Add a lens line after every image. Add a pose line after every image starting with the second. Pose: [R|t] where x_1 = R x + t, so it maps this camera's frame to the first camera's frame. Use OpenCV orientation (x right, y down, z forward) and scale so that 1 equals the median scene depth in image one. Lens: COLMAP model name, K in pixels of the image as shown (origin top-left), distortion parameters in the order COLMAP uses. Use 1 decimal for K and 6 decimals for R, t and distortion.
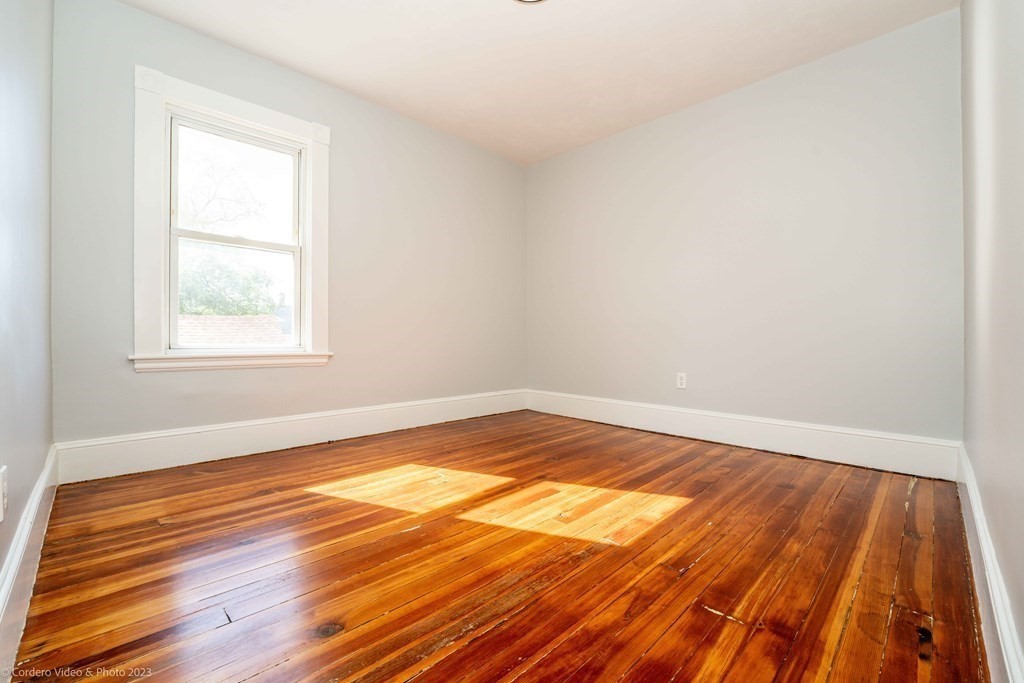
lens RADIAL K [[429.0, 0, 512.0], [0, 429.0, 341.5], [0, 0, 1]] dist [-0.014056, -0.000047]
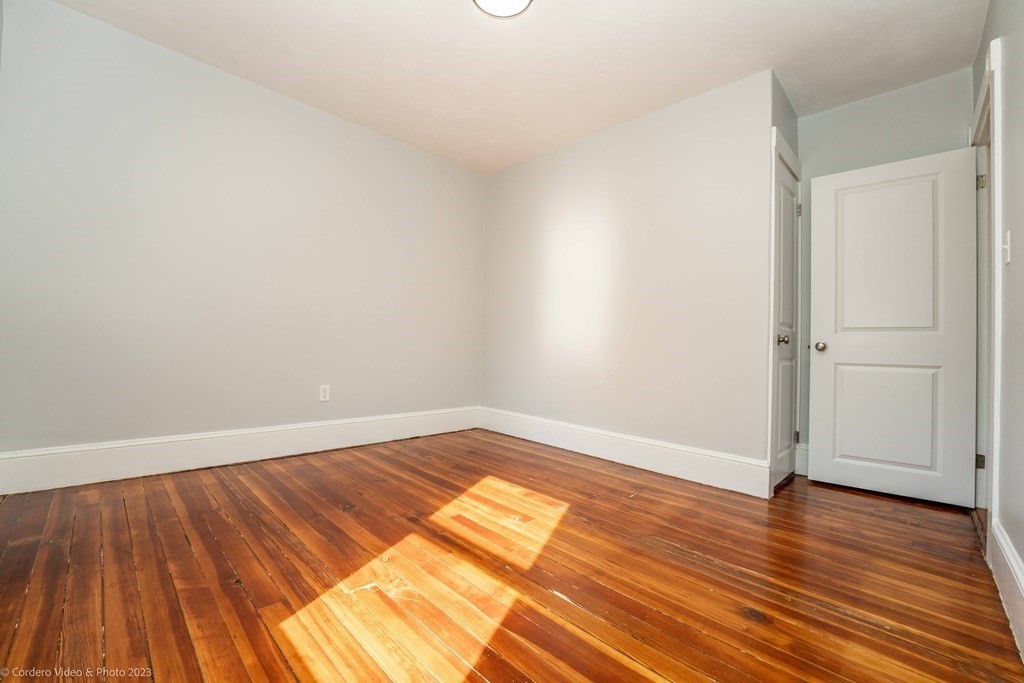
lens RADIAL K [[416.3, 0, 512.0], [0, 416.3, 341.5], [0, 0, 1]] dist [-0.024465, 0.000546]
pose [[-0.015238, 0.011791, 0.999814, -0.847436], [-0.022441, 0.999675, -0.012131, -0.035656], [-0.999632, -0.022622, -0.014968, 0.915548]]
